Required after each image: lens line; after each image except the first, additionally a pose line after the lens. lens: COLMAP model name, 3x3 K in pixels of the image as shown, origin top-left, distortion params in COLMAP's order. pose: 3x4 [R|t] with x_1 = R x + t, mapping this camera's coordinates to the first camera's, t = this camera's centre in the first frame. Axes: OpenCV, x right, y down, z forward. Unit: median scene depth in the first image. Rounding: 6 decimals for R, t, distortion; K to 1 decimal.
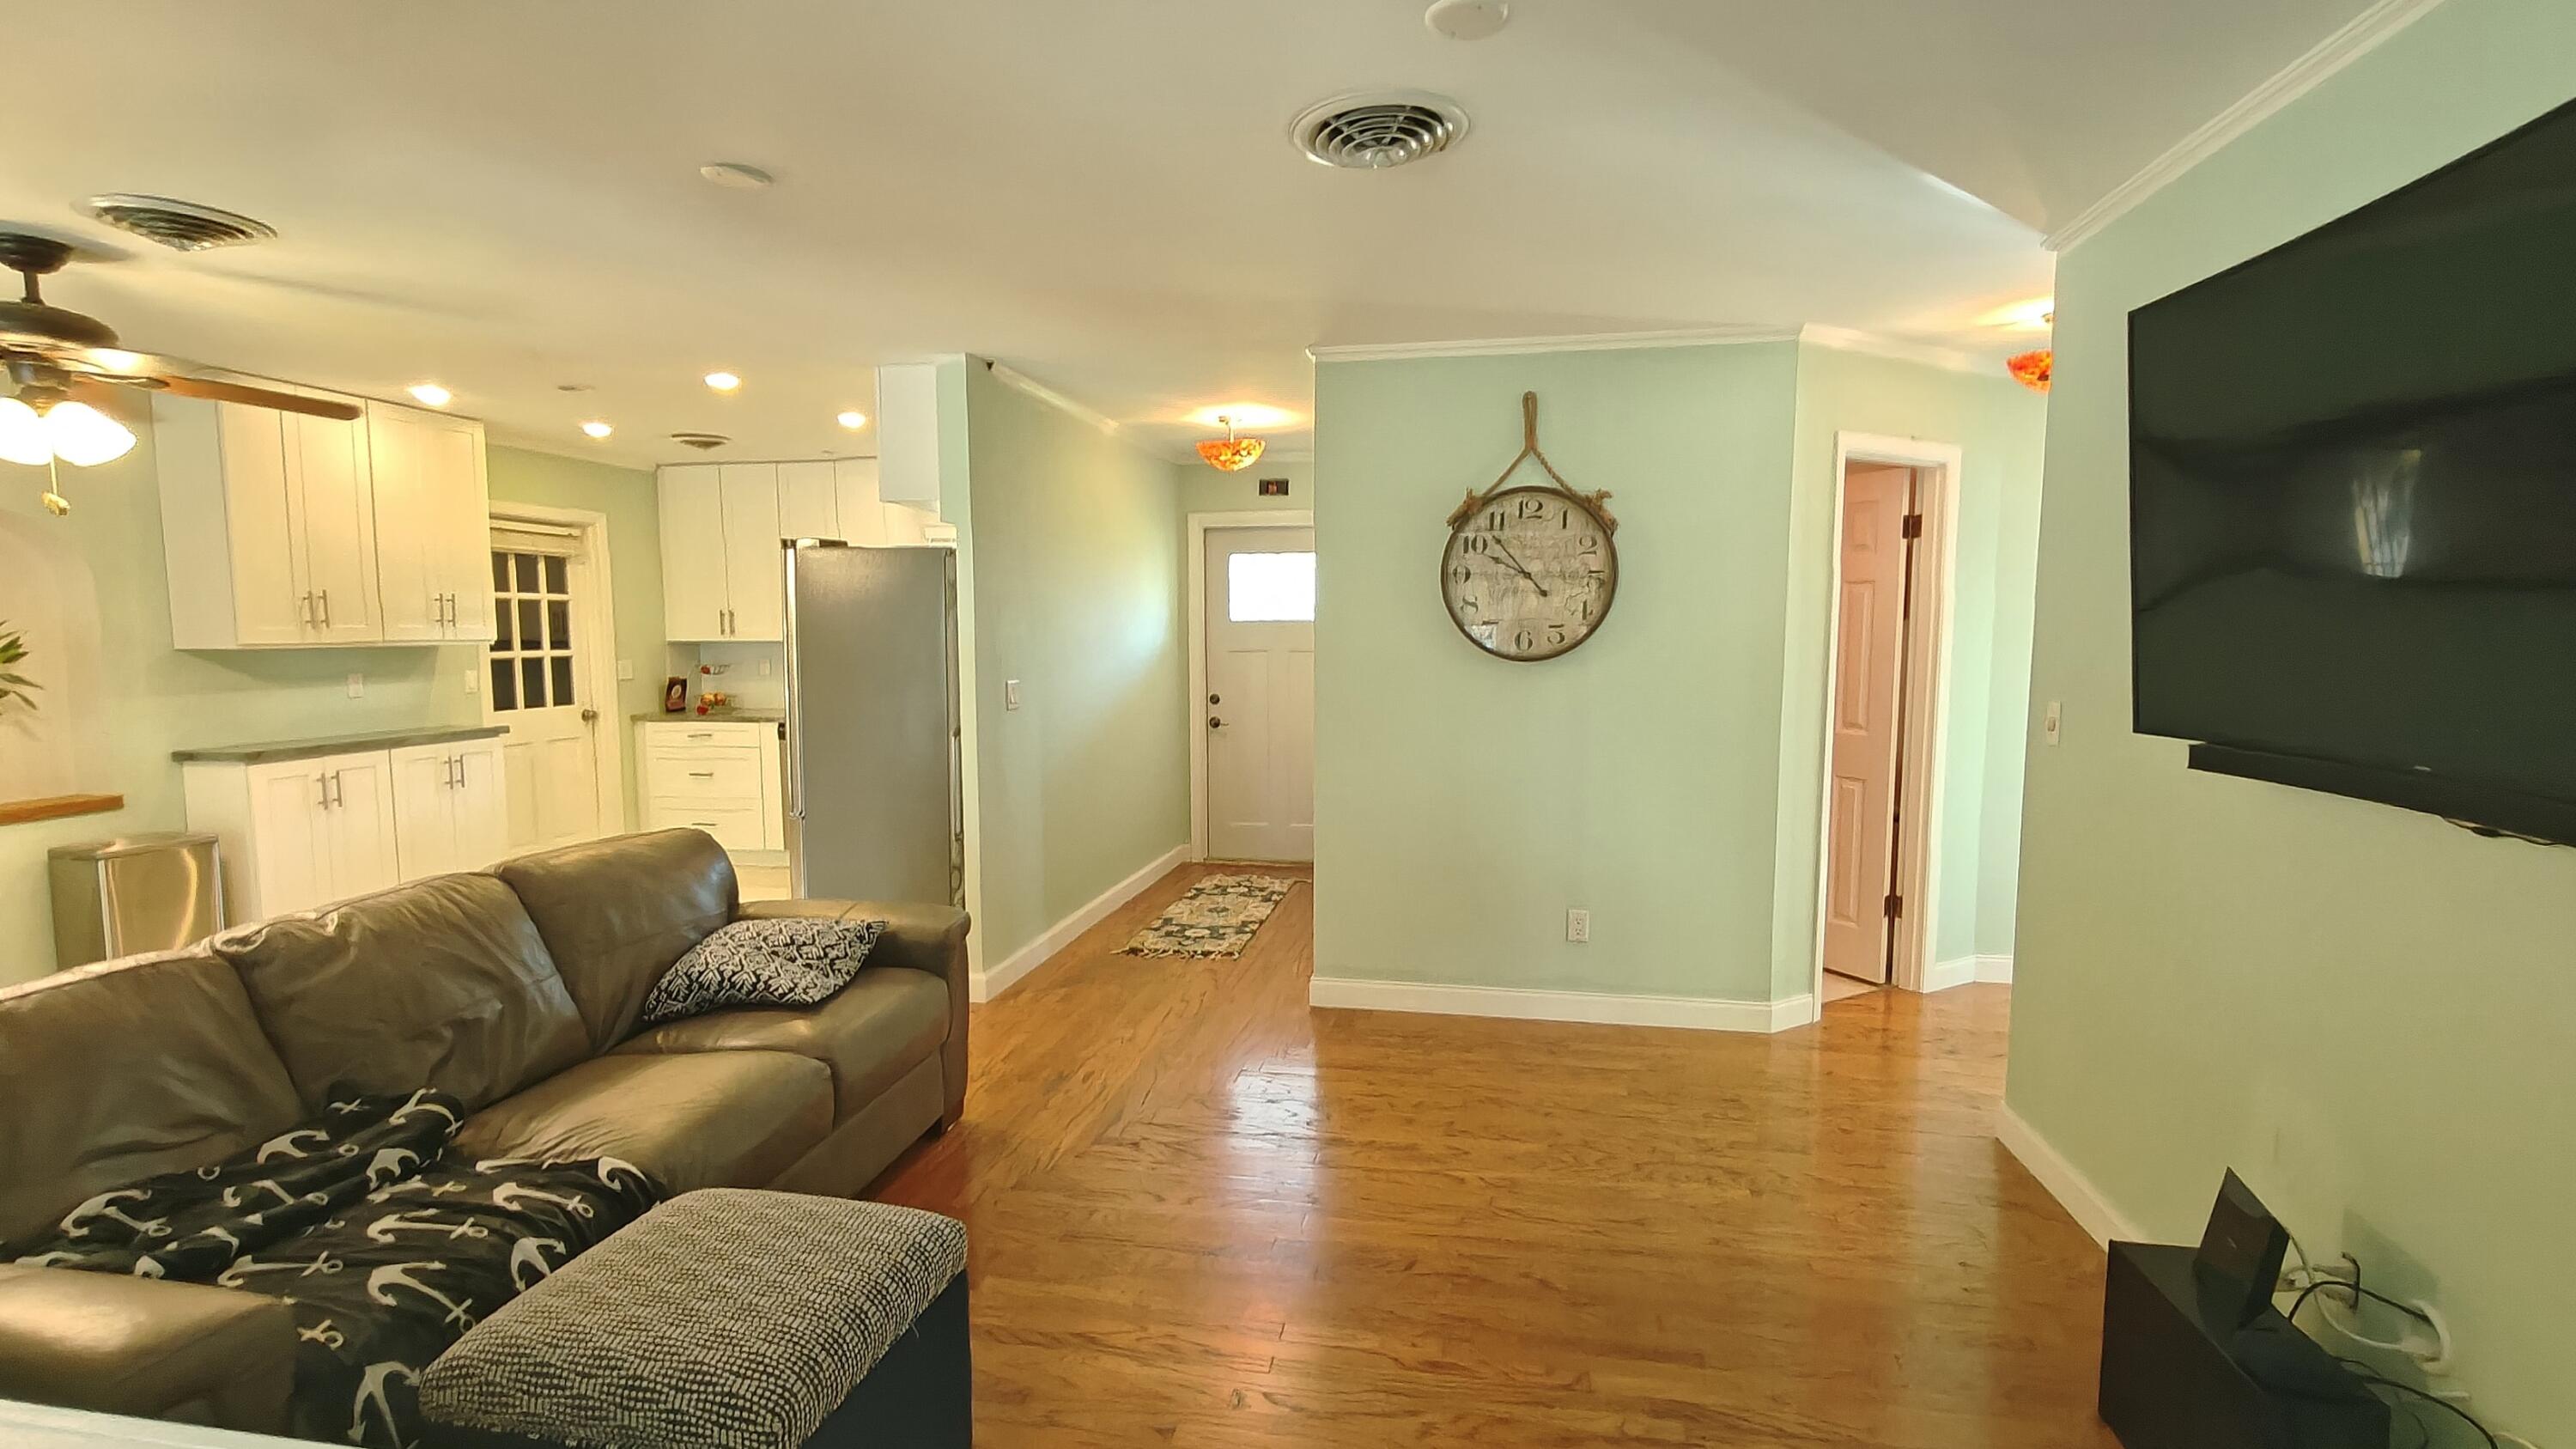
lens RADIAL K [[1196.8, 0, 1270.9], [0, 1196.8, 743.8], [0, 0, 1]] dist [0.001853, 0.001189]
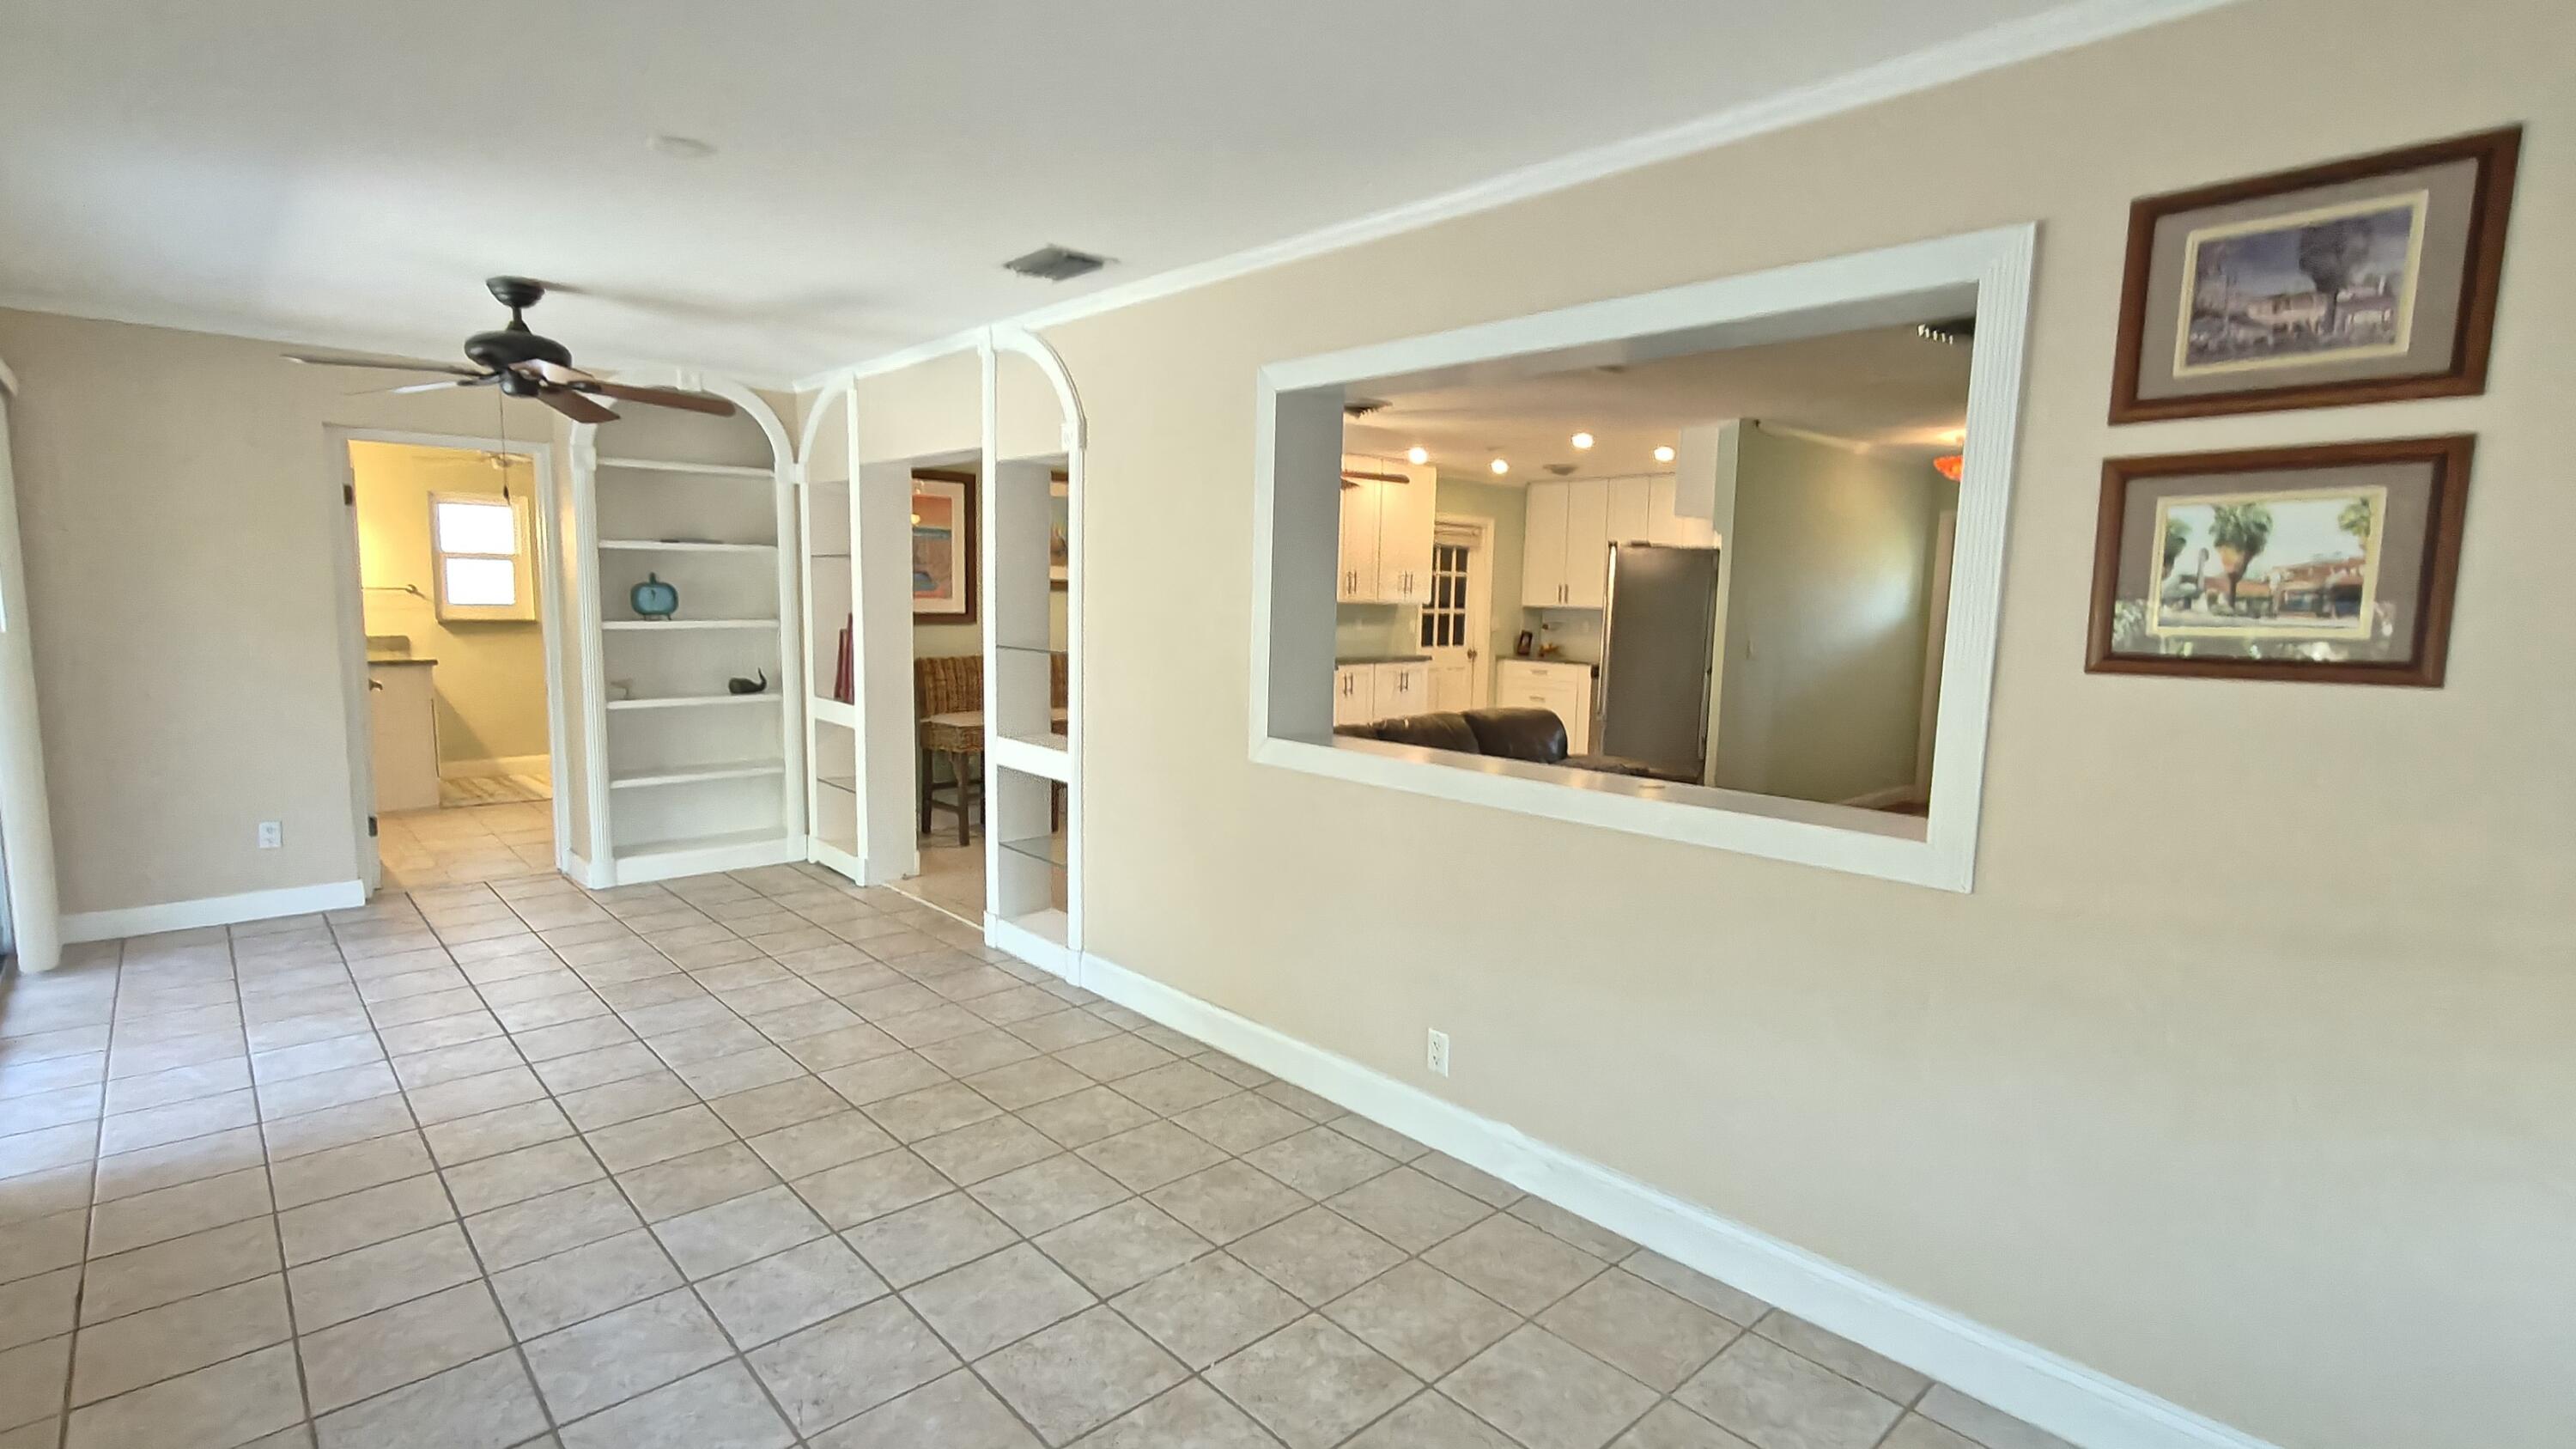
lens RADIAL K [[1196.8, 0, 1276.9], [0, 1196.8, 725.2], [0, 0, 1]] dist [0.001853, 0.001189]
pose [[0.799483, 0.088655, -0.594110, 0.141339], [-0.083582, 0.995846, 0.036129, 0.034117], [0.594845, 0.020772, 0.803572, -0.369490]]
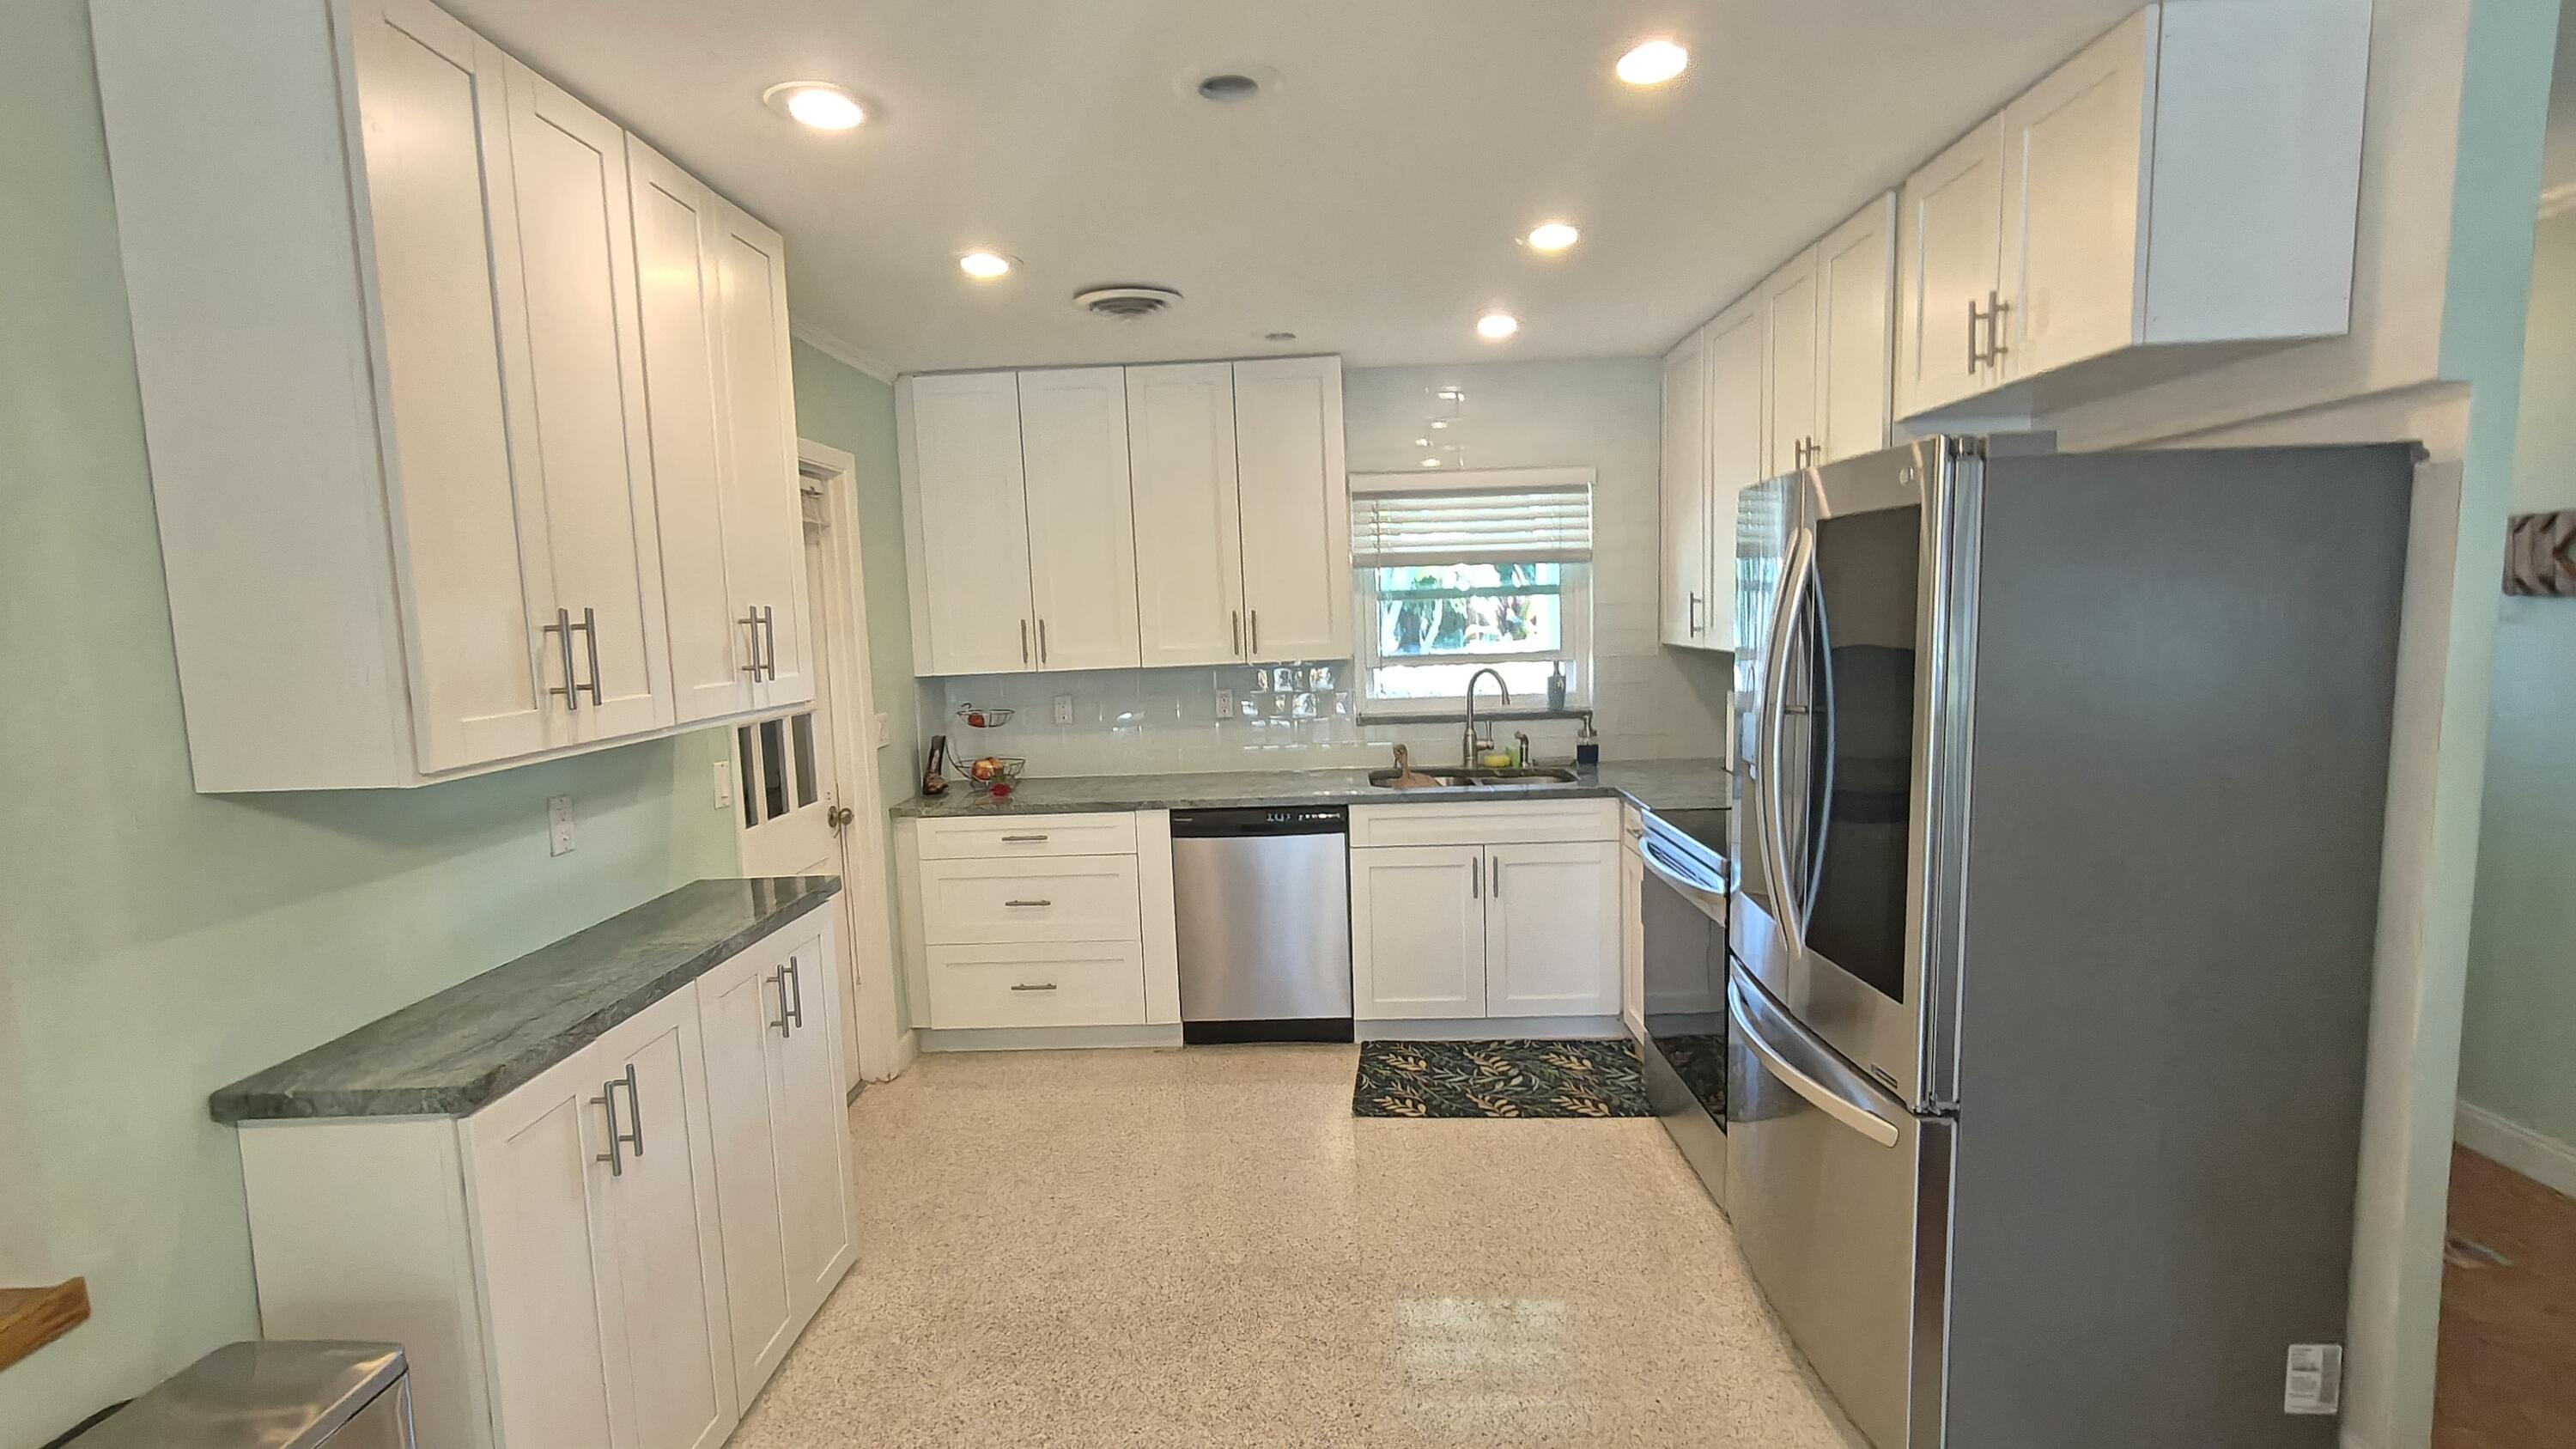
lens RADIAL K [[1196.8, 0, 1282.9], [0, 1196.8, 751.9], [0, 0, 1]] dist [0.001853, 0.001189]
pose [[0.987125, -0.046728, 0.152976, -0.486890], [0.043674, 0.998775, 0.023266, -0.062663], [-0.153876, -0.016285, 0.987956, 0.453446]]
